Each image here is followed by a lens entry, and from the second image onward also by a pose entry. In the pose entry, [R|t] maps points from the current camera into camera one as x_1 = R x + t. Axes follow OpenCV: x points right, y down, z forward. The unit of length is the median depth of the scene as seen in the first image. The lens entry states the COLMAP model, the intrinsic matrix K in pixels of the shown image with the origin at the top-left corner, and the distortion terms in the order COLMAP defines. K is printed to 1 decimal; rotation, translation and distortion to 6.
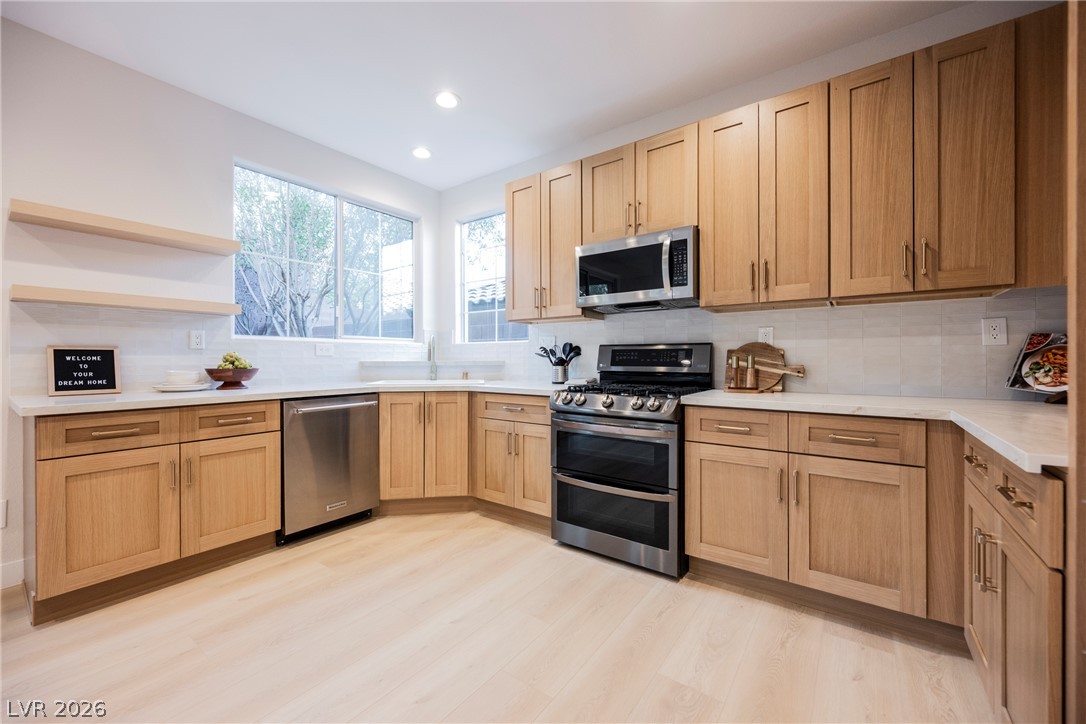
lens RADIAL K [[424.1, 0, 543.9], [0, 424.1, 359.9], [0, 0, 1]] dist [-0.001825, 0.000017]
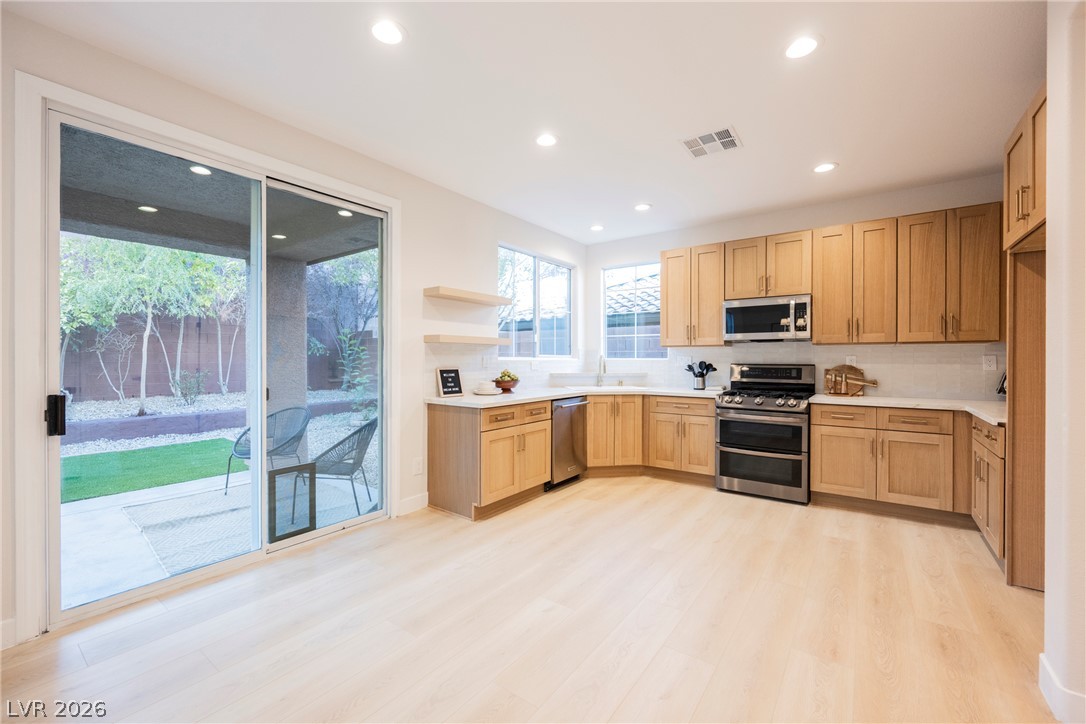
lens RADIAL K [[440.0, 0, 543.0], [0, 440.0, 362.0], [0, 0, 1]] dist [-0.003828, -0.000057]
pose [[0.999996, 0.002378, 0.001637, -0.675455], [-0.002386, 0.999986, 0.004636, -0.059608], [-0.001626, -0.004639, 0.999988, -0.693017]]
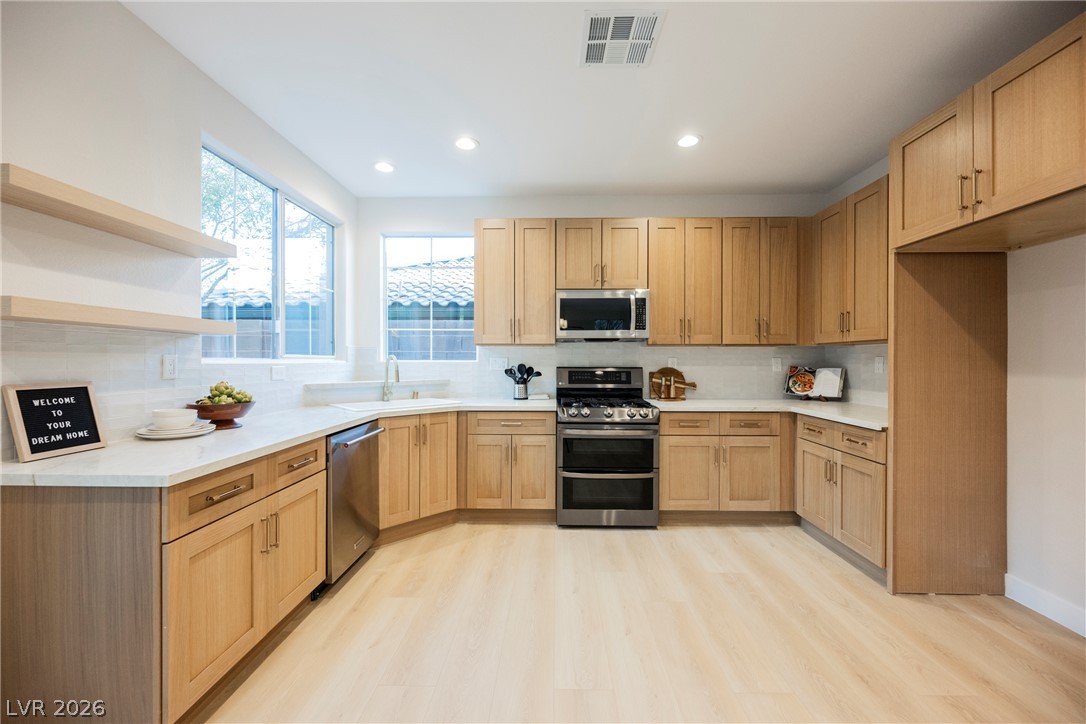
lens RADIAL K [[427.0, 0, 544.3], [0, 427.0, 362.8], [0, 0, 1]] dist [-0.001060, -0.000304]
pose [[0.818595, -0.000555, 0.574371, -0.785560], [-0.000982, 0.999997, 0.002366, -0.063614], [-0.574370, -0.002501, 0.818592, -0.008650]]
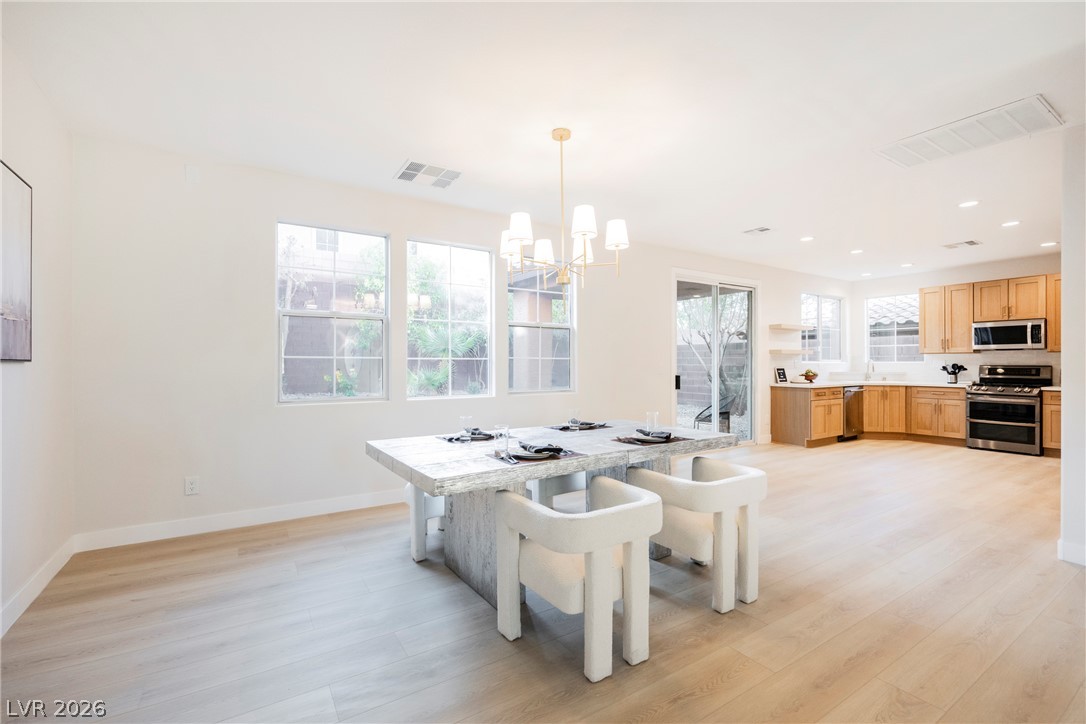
lens RADIAL K [[476.4, 0, 543.0], [0, 476.4, 362.0], [0, 0, 1]] dist [0.000230, 0.000064]
pose [[0.936477, 0.000003, -0.350729, -1.388242], [-0.001089, 0.999995, -0.002900, -0.054058], [0.350727, 0.003098, 0.936473, -2.586525]]
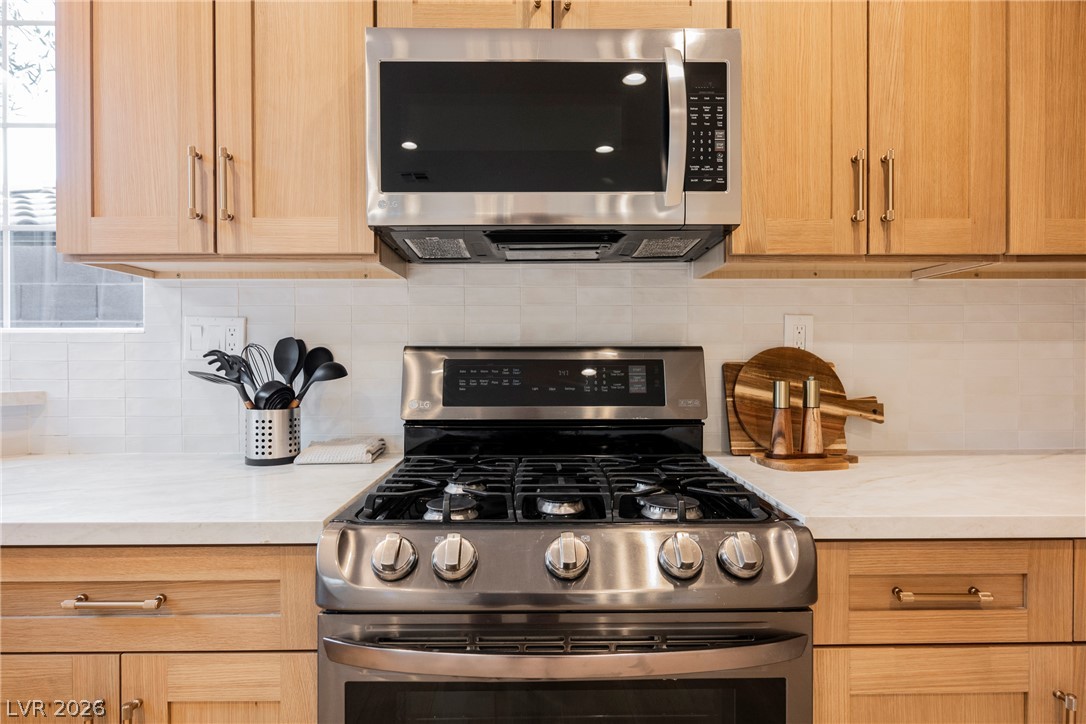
lens RADIAL K [[588.4, 0, 543.0], [0, 588.4, 362.0], [0, 0, 1]] dist [-0.001602, -0.000200]
pose [[0.798990, -0.005331, 0.601320, -0.092391], [0.003383, 0.999985, 0.004370, -0.030448], [-0.601334, -0.001458, 0.798996, 0.678476]]
